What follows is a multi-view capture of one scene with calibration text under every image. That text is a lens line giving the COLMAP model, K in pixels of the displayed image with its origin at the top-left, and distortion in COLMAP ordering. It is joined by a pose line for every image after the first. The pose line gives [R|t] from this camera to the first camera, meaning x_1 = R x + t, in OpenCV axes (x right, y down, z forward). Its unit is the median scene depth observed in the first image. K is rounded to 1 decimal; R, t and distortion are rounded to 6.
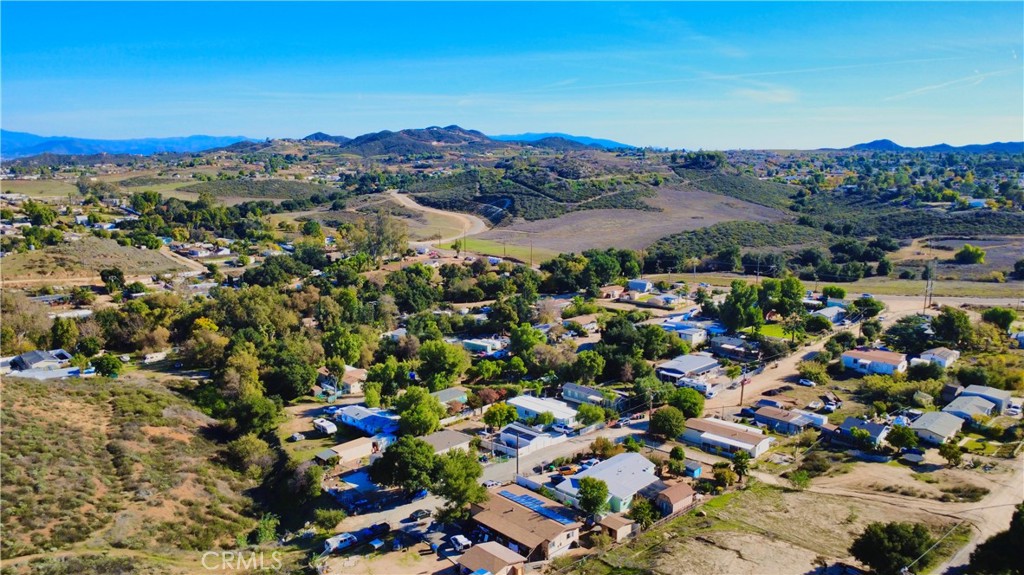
lens RADIAL K [[750.7, 0, 516.6], [0, 750.7, 286.6], [0, 0, 1]] dist [-0.000258, -0.000411]
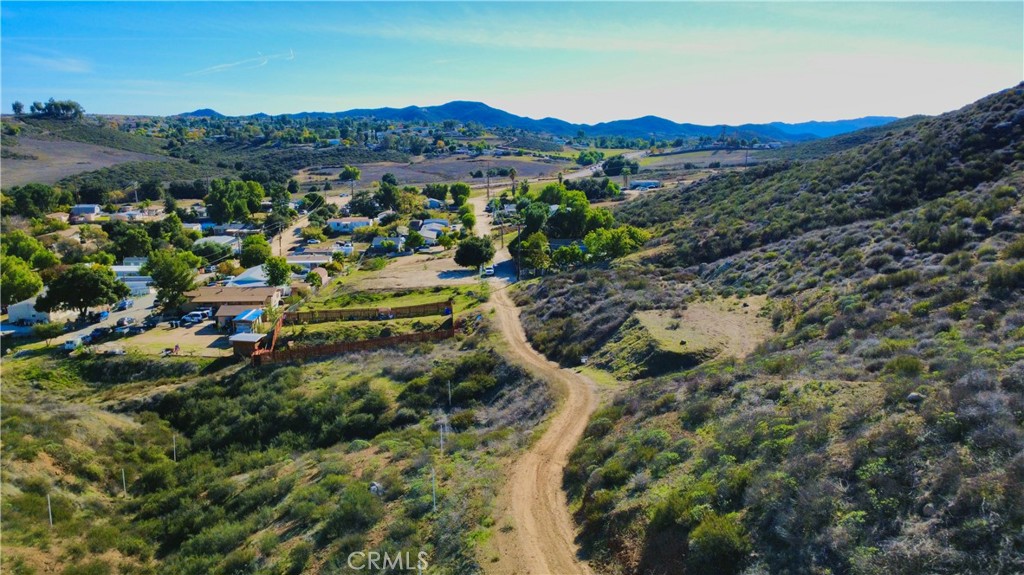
lens RADIAL K [[750.7, 0, 514.0], [0, 750.7, 287.2], [0, 0, 1]] dist [-0.000258, -0.000411]
pose [[0.667040, -0.154397, 0.728848, -0.149465], [0.129966, 0.987405, 0.090224, 0.064153], [-0.733598, 0.034543, 0.678705, -0.042482]]
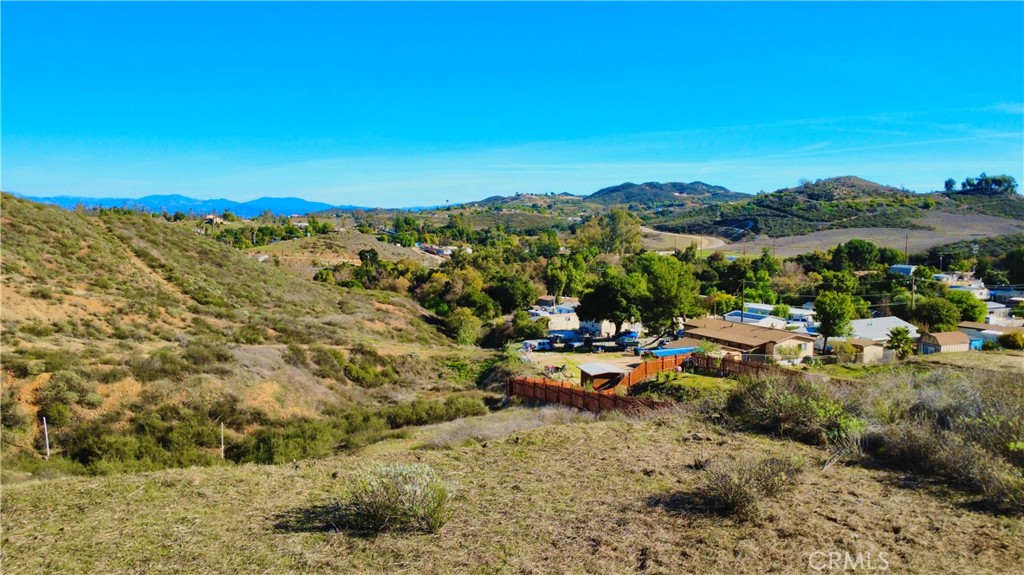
lens RADIAL K [[750.7, 0, 516.3], [0, 750.7, 293.6], [0, 0, 1]] dist [-0.000258, -0.000411]
pose [[0.950061, 0.029348, -0.310682, 0.006753], [-0.053481, 0.996151, -0.069442, 0.087612], [0.307449, 0.082590, 0.947974, 0.026293]]
